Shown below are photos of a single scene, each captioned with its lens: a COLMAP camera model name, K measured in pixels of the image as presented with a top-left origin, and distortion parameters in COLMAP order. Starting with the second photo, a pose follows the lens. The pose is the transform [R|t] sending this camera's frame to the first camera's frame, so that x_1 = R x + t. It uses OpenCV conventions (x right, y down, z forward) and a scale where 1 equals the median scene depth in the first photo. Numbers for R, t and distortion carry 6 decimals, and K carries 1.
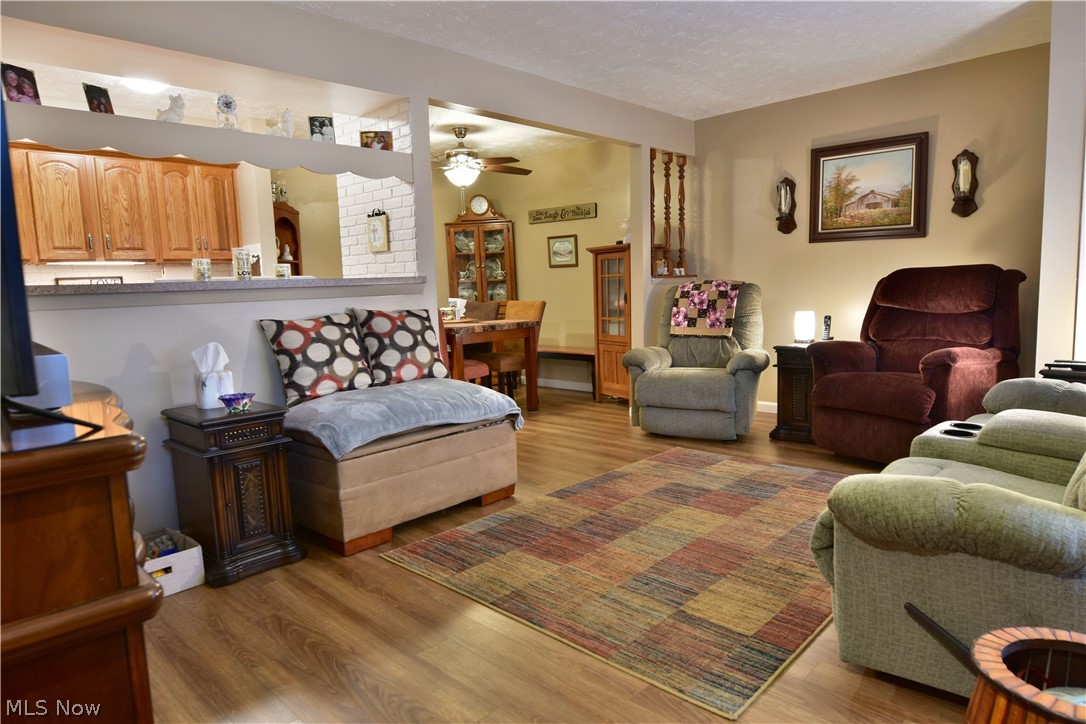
lens RADIAL K [[660.3, 0, 544.8], [0, 660.3, 371.0], [0, 0, 1]] dist [-0.009888, -0.007597]
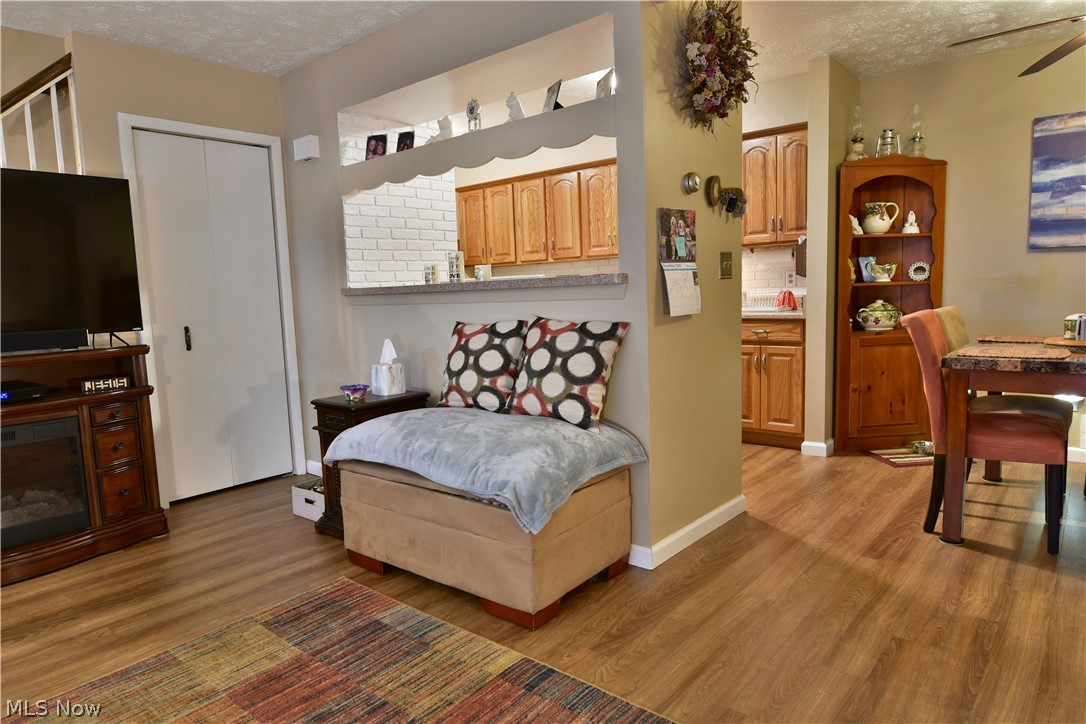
lens RADIAL K [[660.3, 0, 543.8], [0, 660.3, 365.5], [0, 0, 1]] dist [-0.009888, -0.007597]
pose [[0.066920, 0.145264, -0.987127, 0.344072], [-0.095561, 0.985730, 0.138580, -0.094798], [0.993172, 0.085057, 0.079846, 0.606713]]
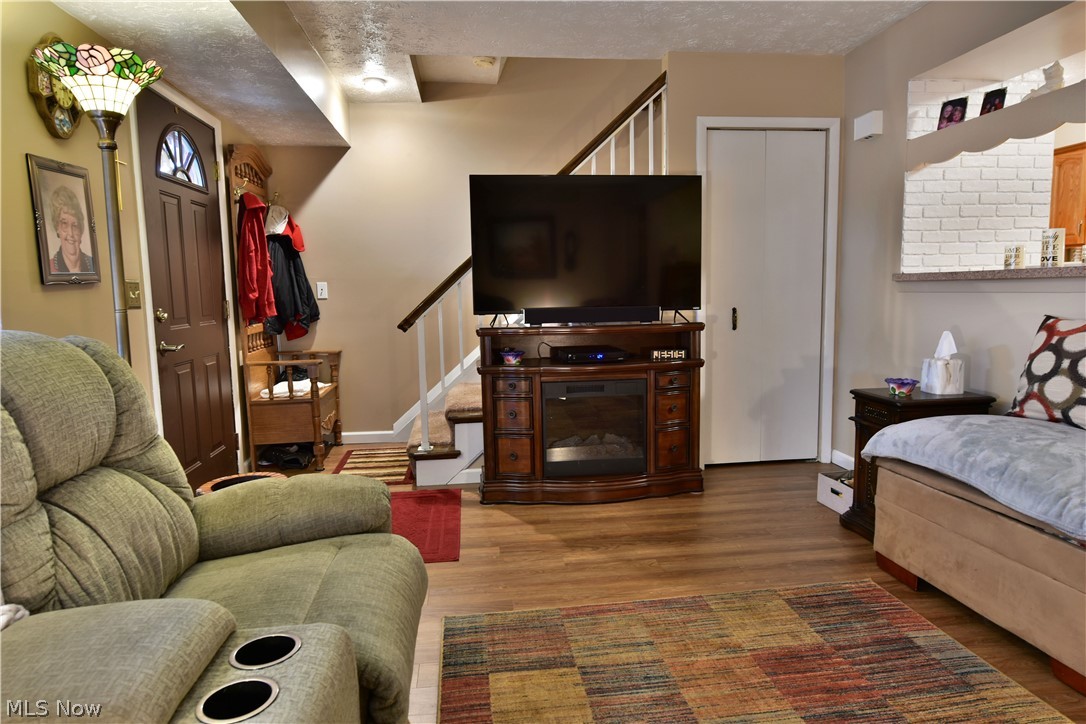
lens RADIAL K [[660.3, 0, 544.8], [0, 660.3, 365.8], [0, 0, 1]] dist [-0.009888, -0.007597]
pose [[-0.632958, 0.135284, -0.762274, 0.349549], [-0.057152, 0.973762, 0.220274, -0.092462], [0.772073, 0.182990, -0.608619, 0.588503]]
